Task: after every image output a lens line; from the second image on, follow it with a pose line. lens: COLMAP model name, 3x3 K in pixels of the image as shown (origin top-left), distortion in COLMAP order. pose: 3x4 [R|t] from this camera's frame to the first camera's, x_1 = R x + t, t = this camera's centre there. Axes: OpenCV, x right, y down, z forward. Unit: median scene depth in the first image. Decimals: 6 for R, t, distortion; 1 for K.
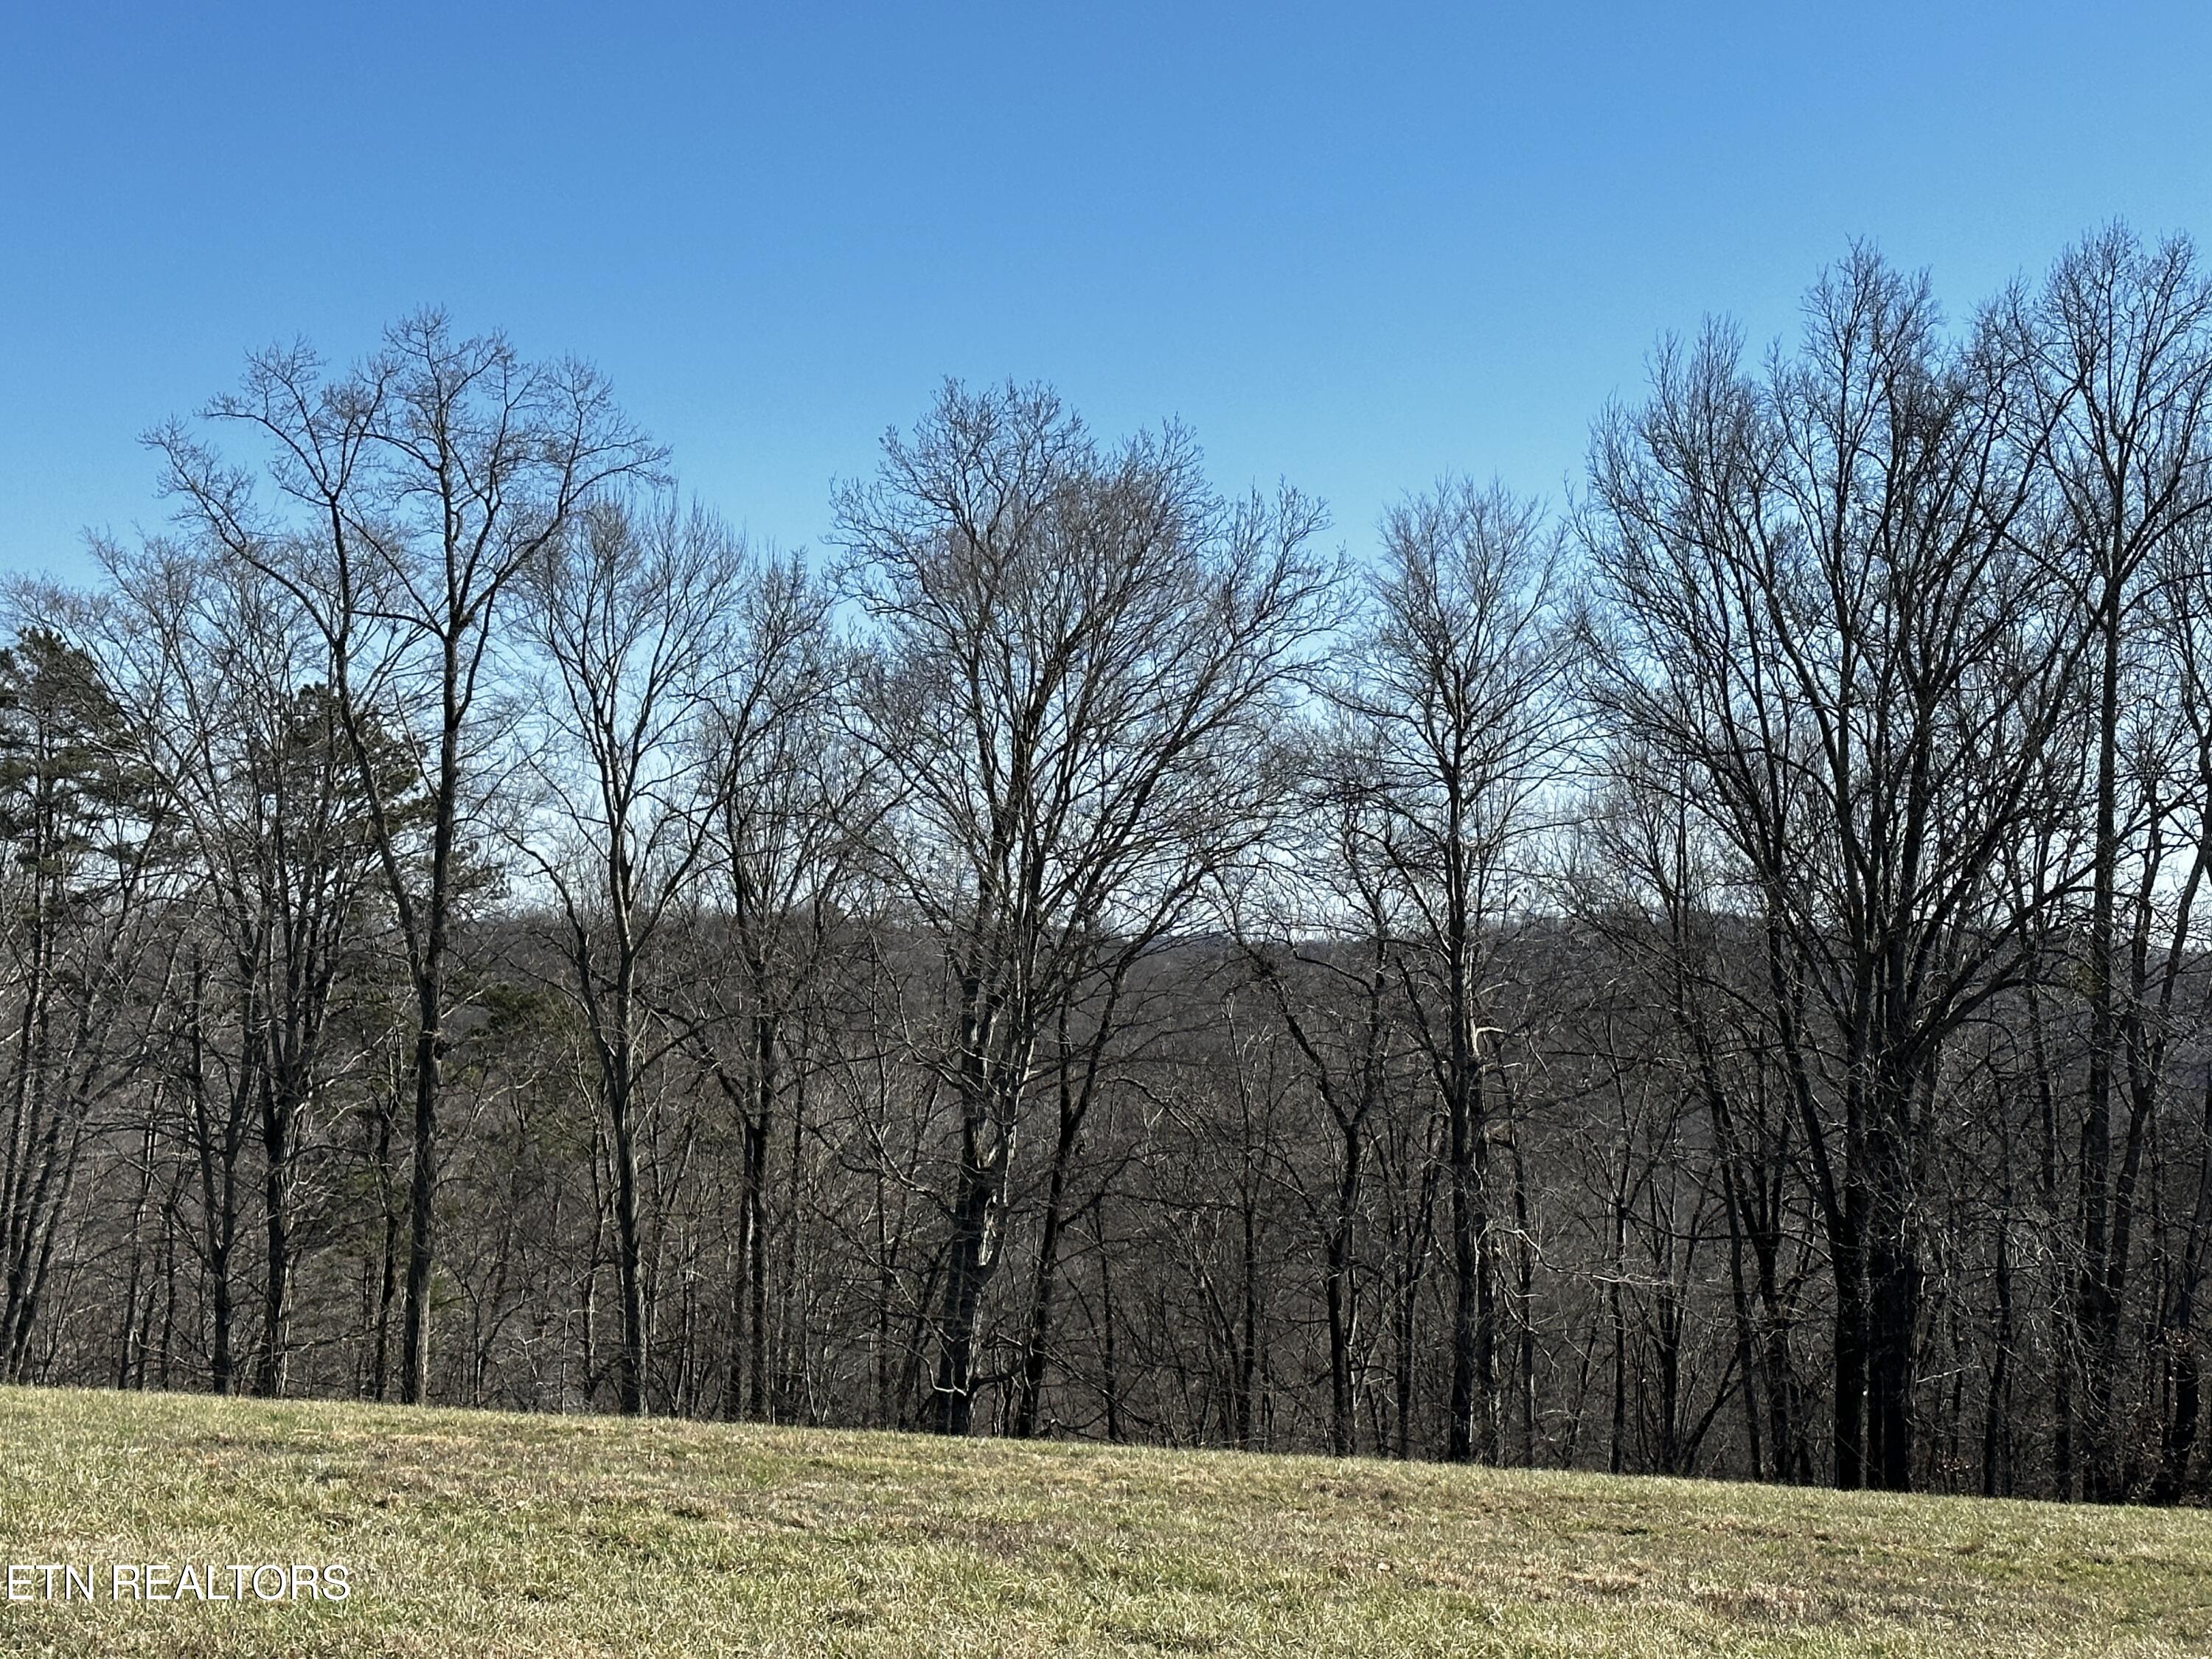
lens RADIAL K [[3827.2, 0, 1106.0], [0, 3827.2, 829.5], [0, 0, 1]] dist [0.085312, 0.054567]
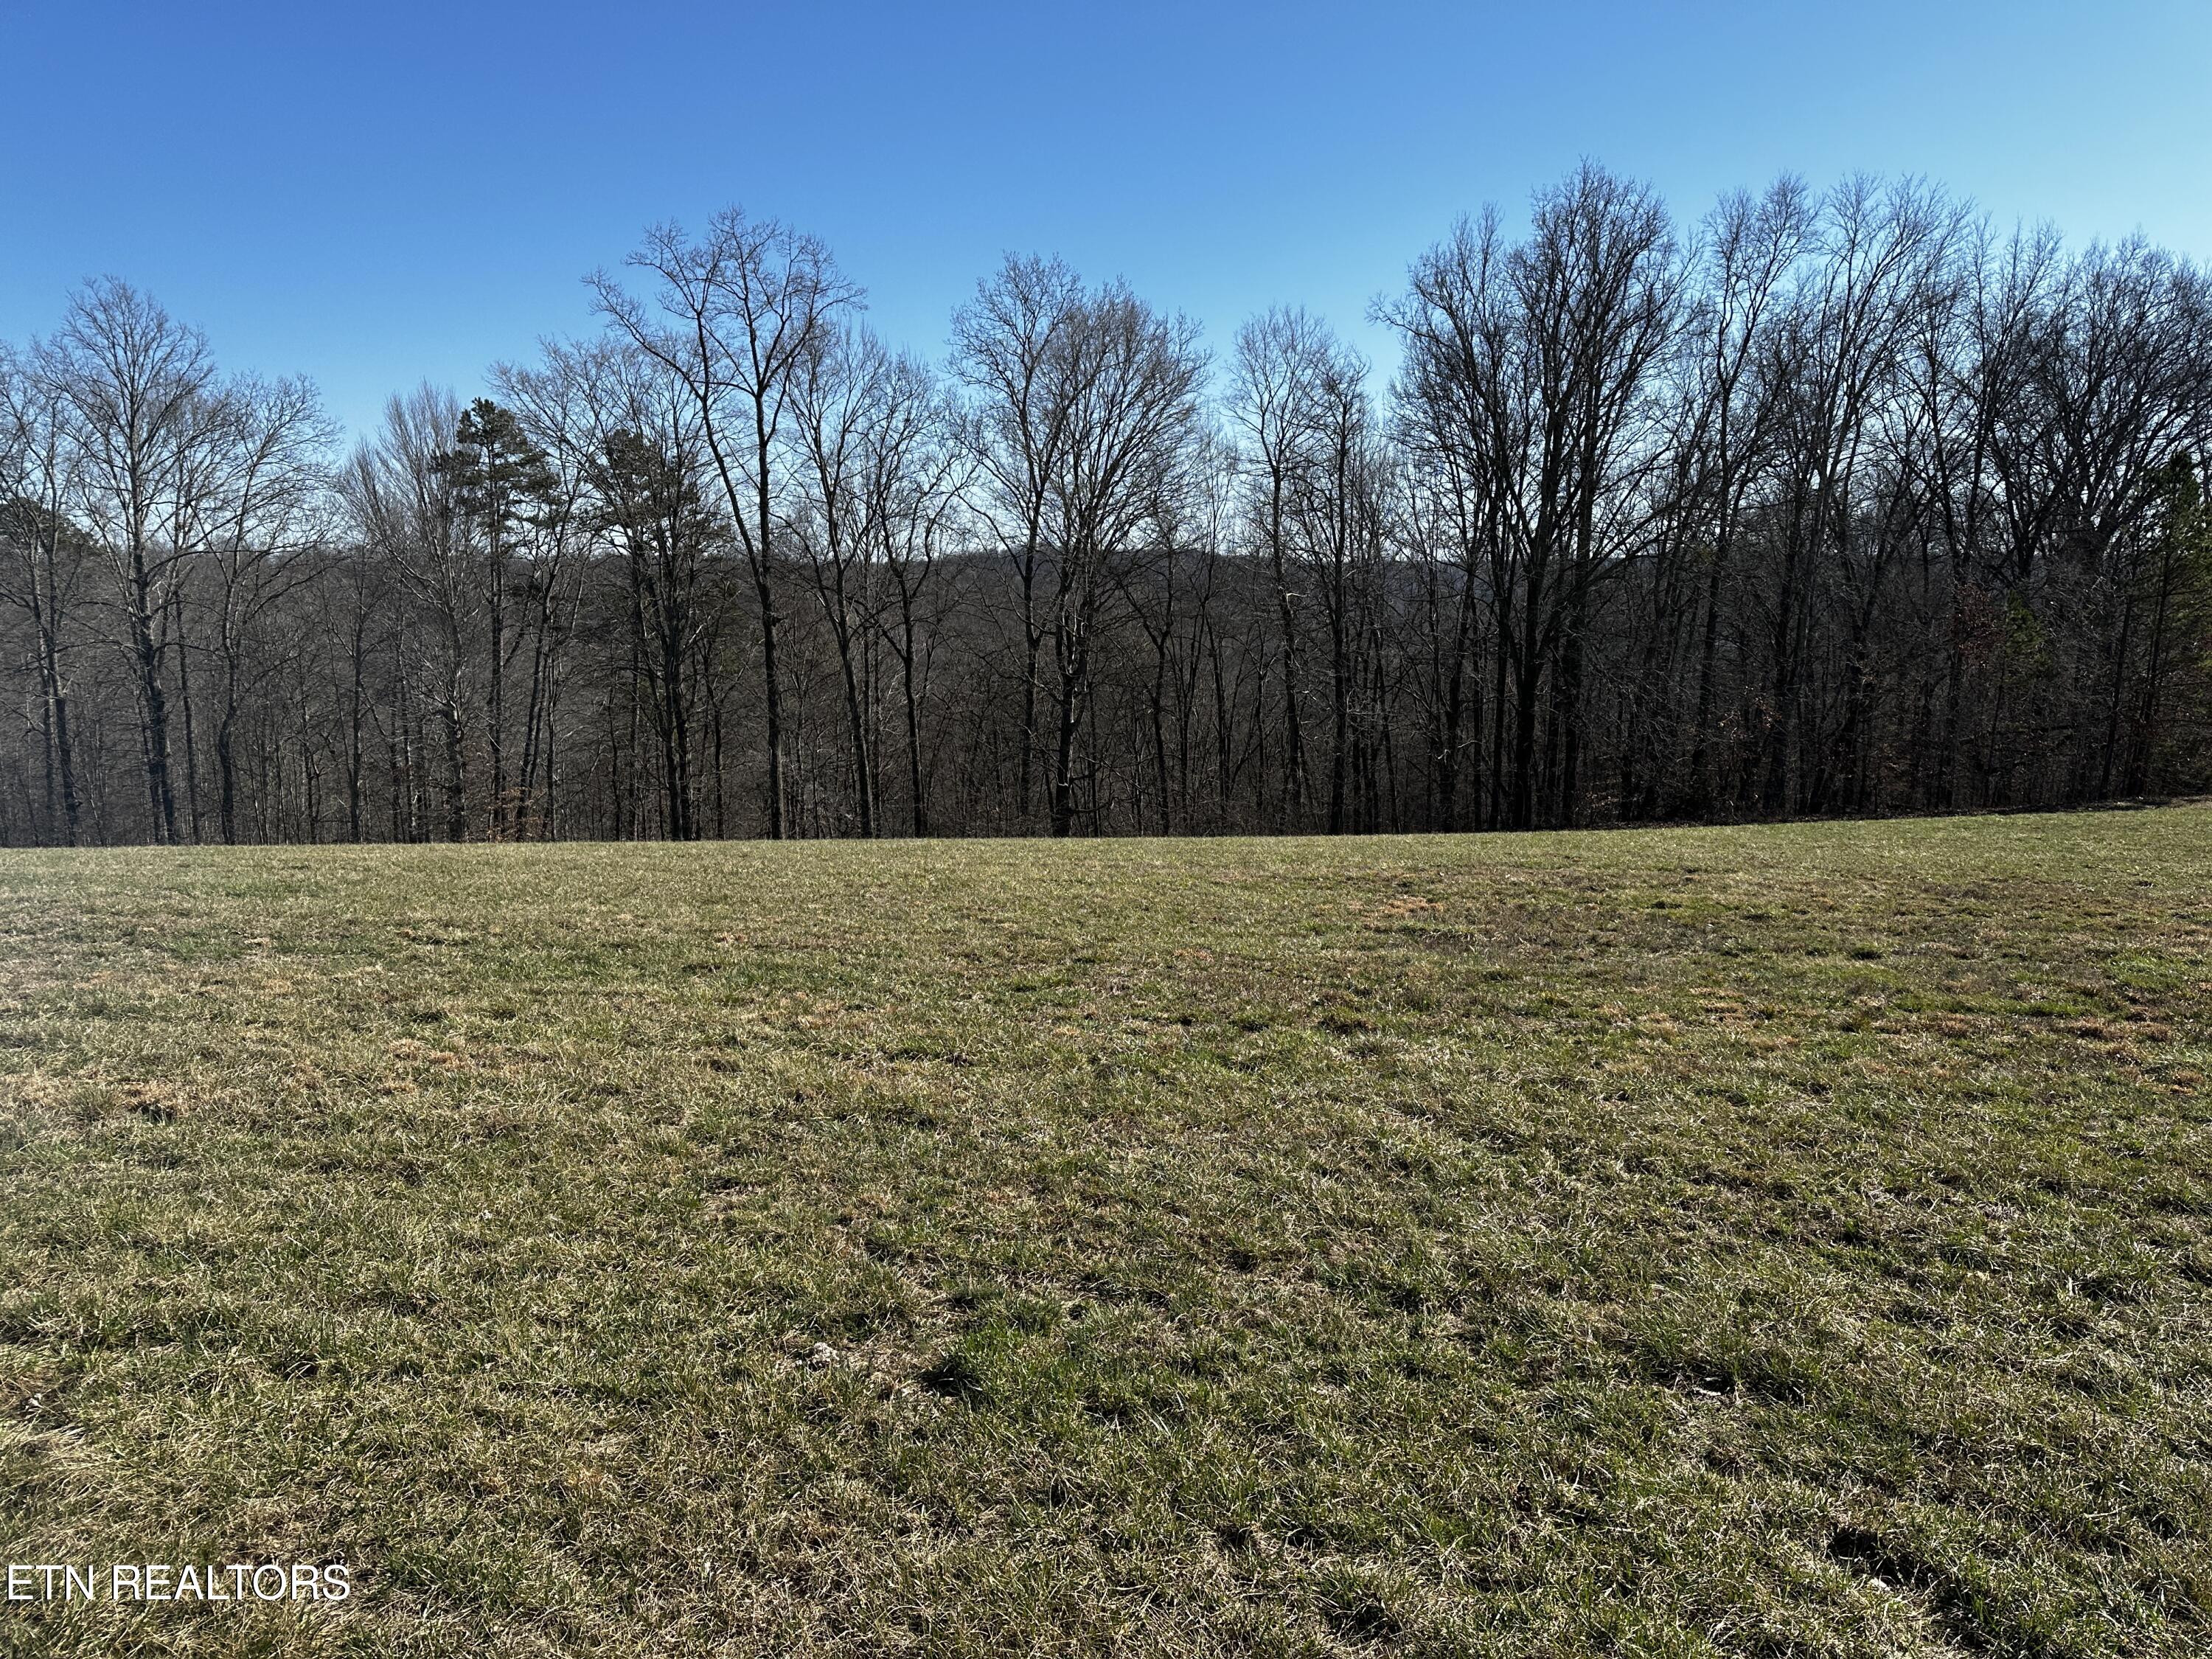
lens RADIAL K [[1574.3, 0, 1104.7], [0, 1574.3, 841.3], [0, 0, 1]] dist [0.037237, -0.049474]
pose [[0.979555, -0.063544, 0.190879, -0.163937], [0.022951, 0.977909, 0.207769, 0.005651], [-0.199864, -0.199140, 0.959374, 0.188235]]
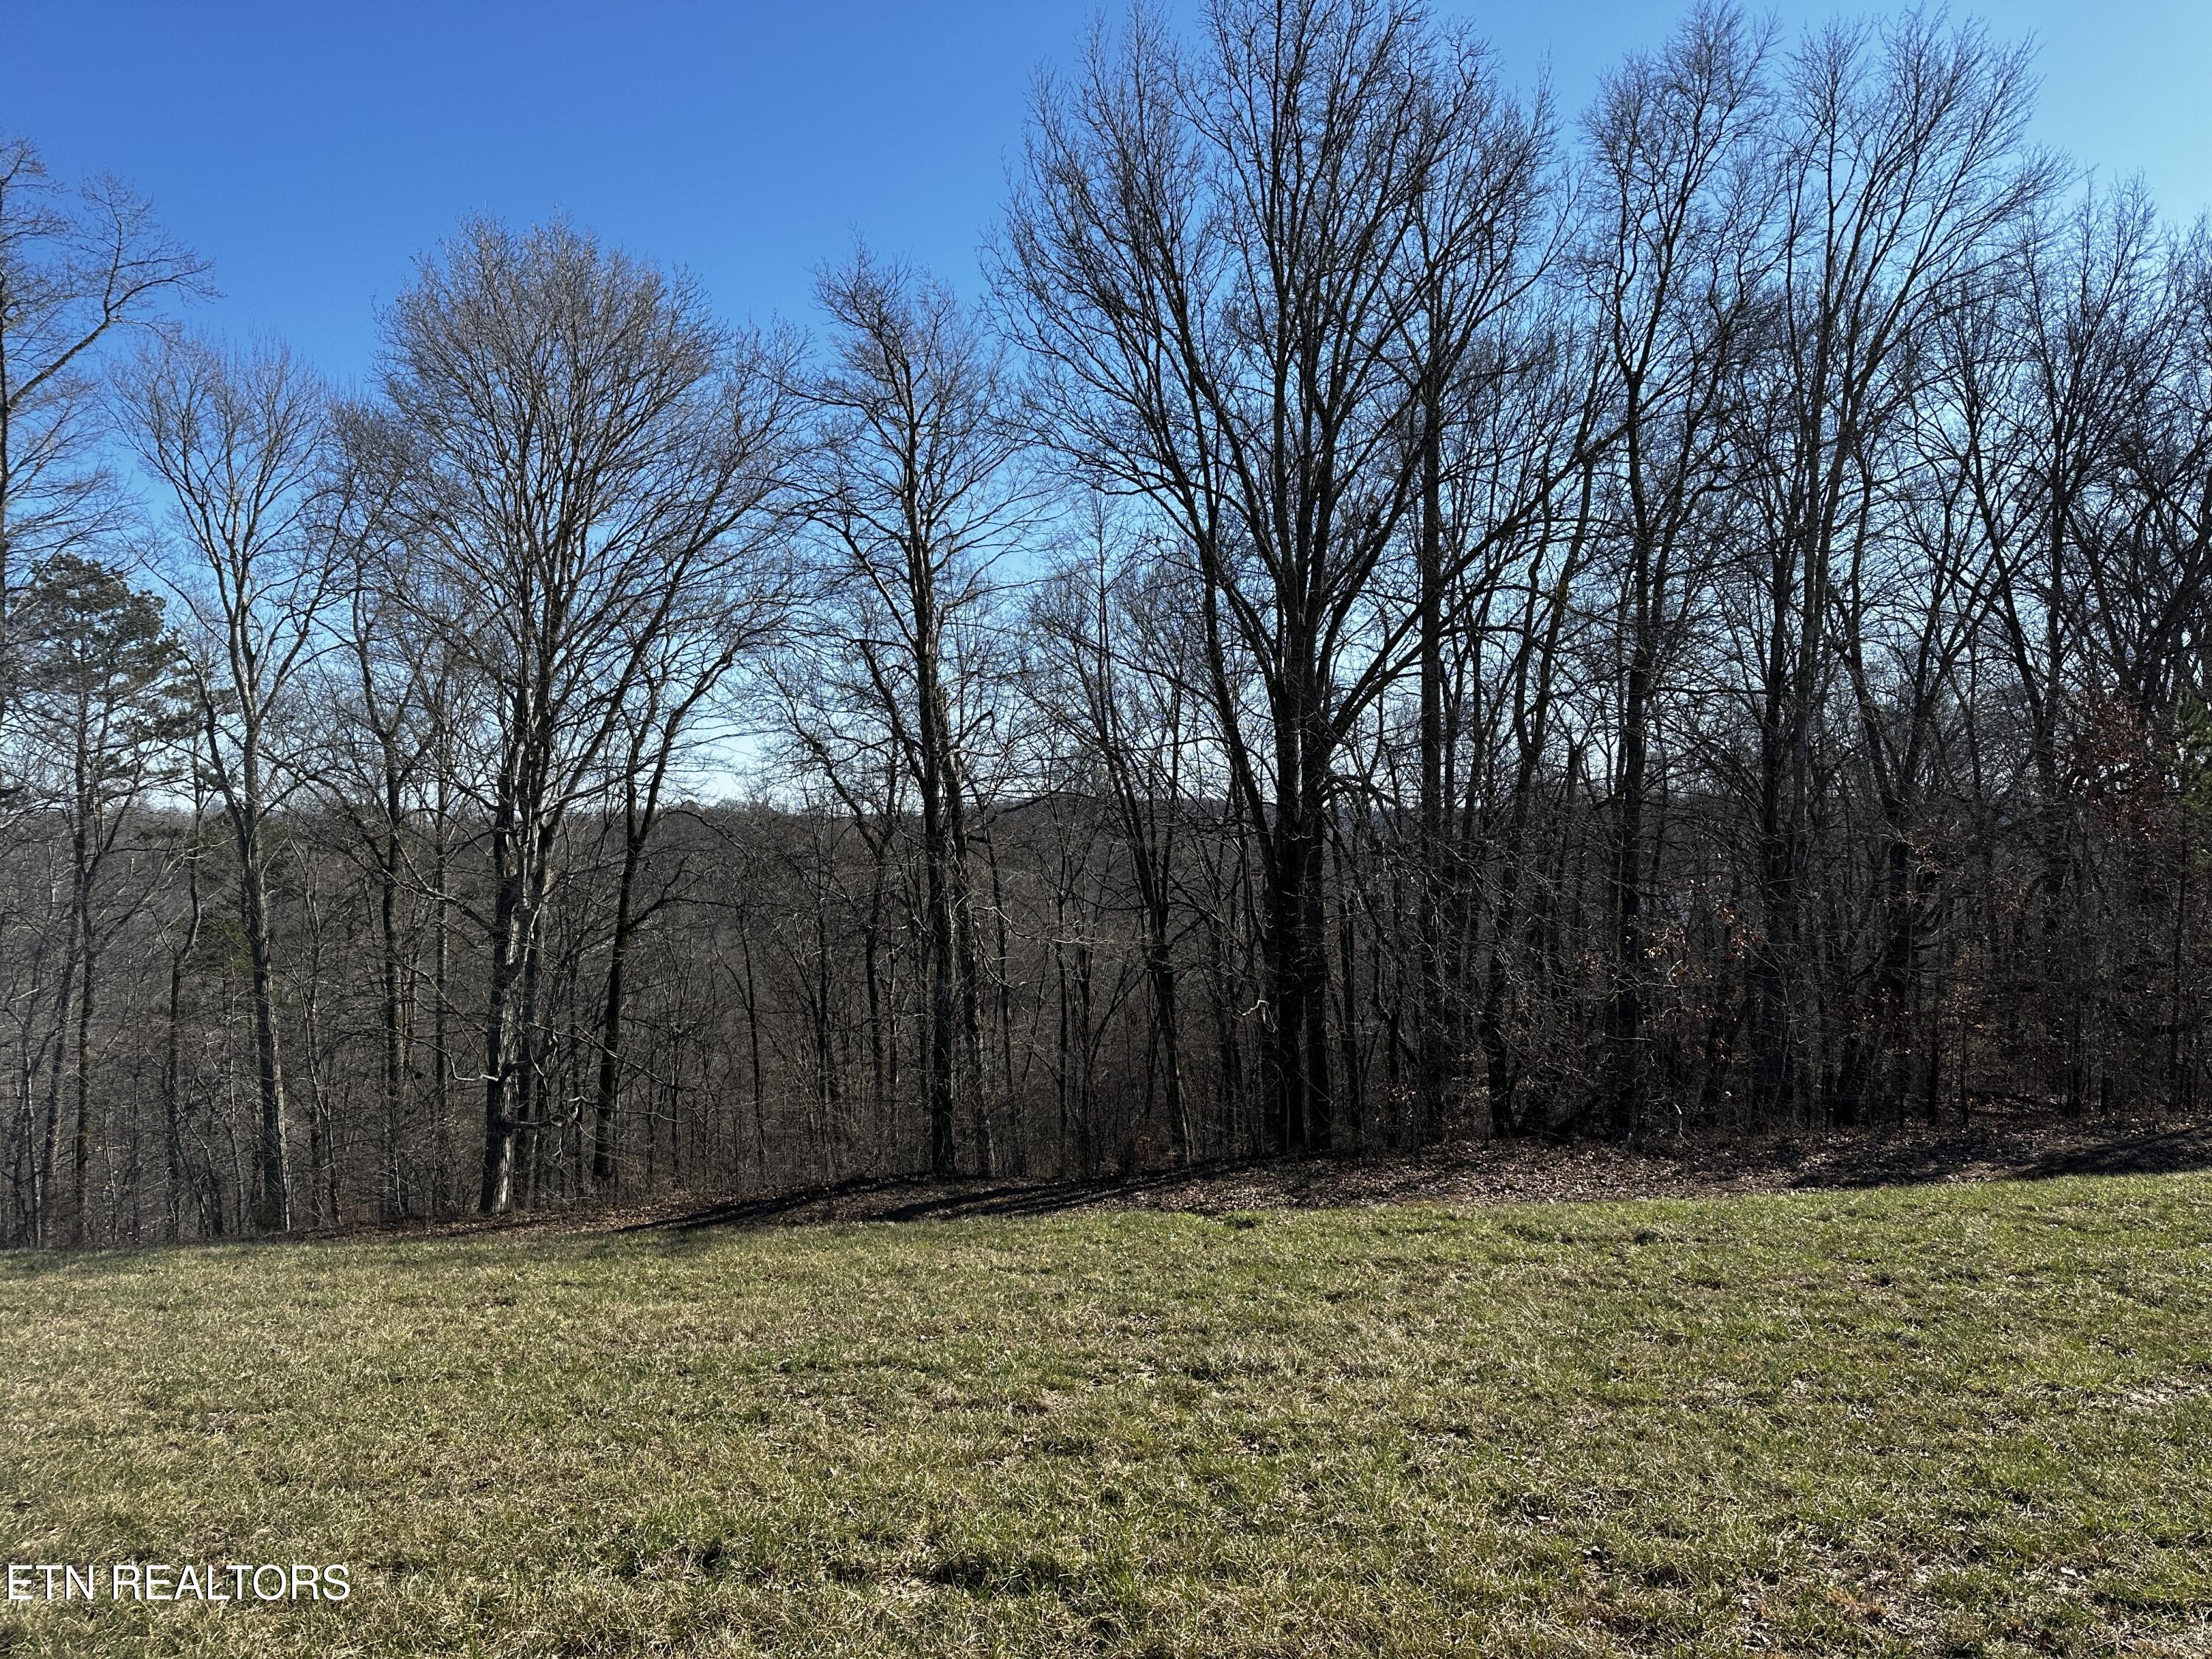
lens RADIAL K [[1547.3, 0, 1101.0], [0, 1547.3, 857.3], [0, 0, 1]] dist [0.098159, -0.135274]
pose [[0.983651, -0.050397, 0.172890, 0.053946], [0.040438, 0.997339, 0.060654, 0.057581], [-0.175487, -0.052671, 0.983072, 0.482659]]
